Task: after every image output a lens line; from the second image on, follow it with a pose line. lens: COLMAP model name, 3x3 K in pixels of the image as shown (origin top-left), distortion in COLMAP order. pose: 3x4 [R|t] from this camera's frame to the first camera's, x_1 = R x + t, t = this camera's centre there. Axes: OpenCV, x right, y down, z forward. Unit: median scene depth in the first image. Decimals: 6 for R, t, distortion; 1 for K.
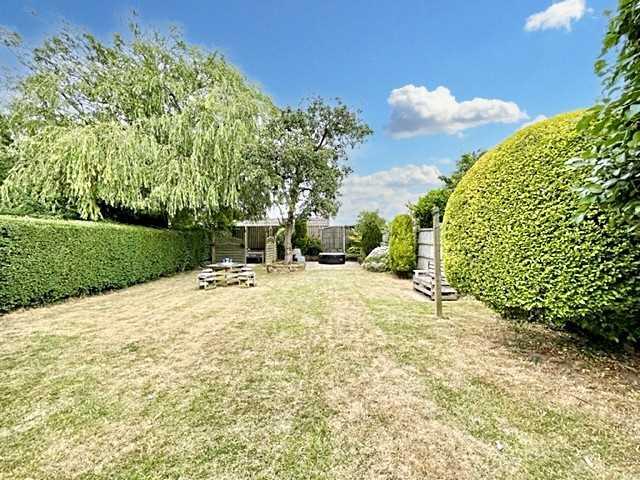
lens RADIAL K [[258.4, 0, 321.3], [0, 258.4, 238.6], [0, 0, 1]] dist [-0.001899, -0.000256]
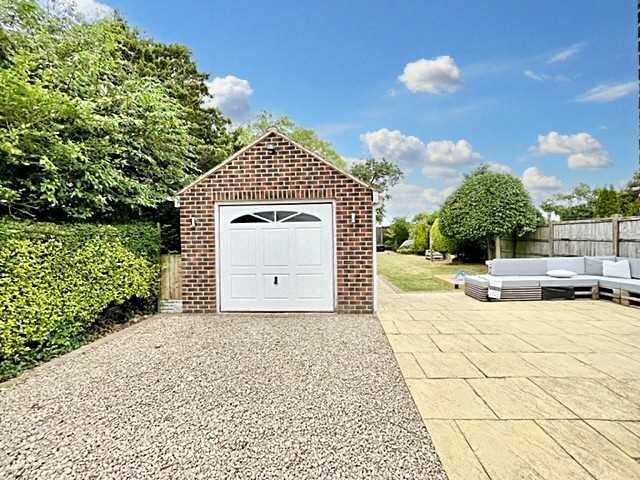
lens RADIAL K [[258.4, 0, 320.5], [0, 258.4, 238.8], [0, 0, 1]] dist [-0.001899, -0.000256]
pose [[0.996688, -0.019242, -0.079006, -0.194391], [0.020558, 0.999662, 0.015883, -0.015036], [0.078673, -0.017454, 0.996748, -0.683398]]
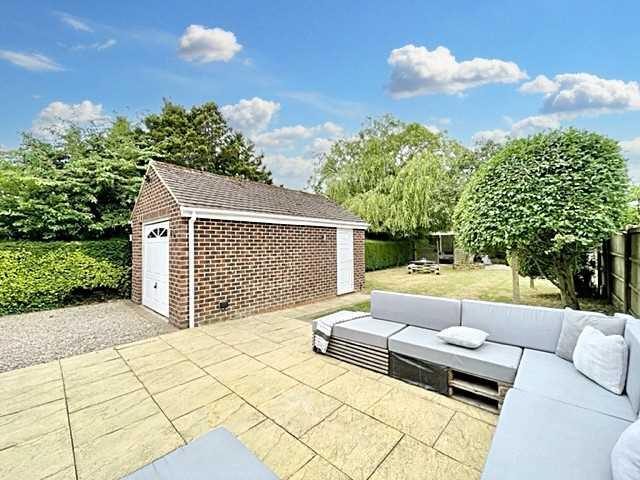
lens RADIAL K [[258.4, 0, 319.2], [0, 258.4, 238.7], [0, 0, 1]] dist [-0.001899, -0.000256]
pose [[0.728720, -0.028420, -0.684222, 0.200047], [0.018165, 0.999589, -0.022172, -0.016879], [0.684571, 0.003728, 0.728937, -0.467855]]
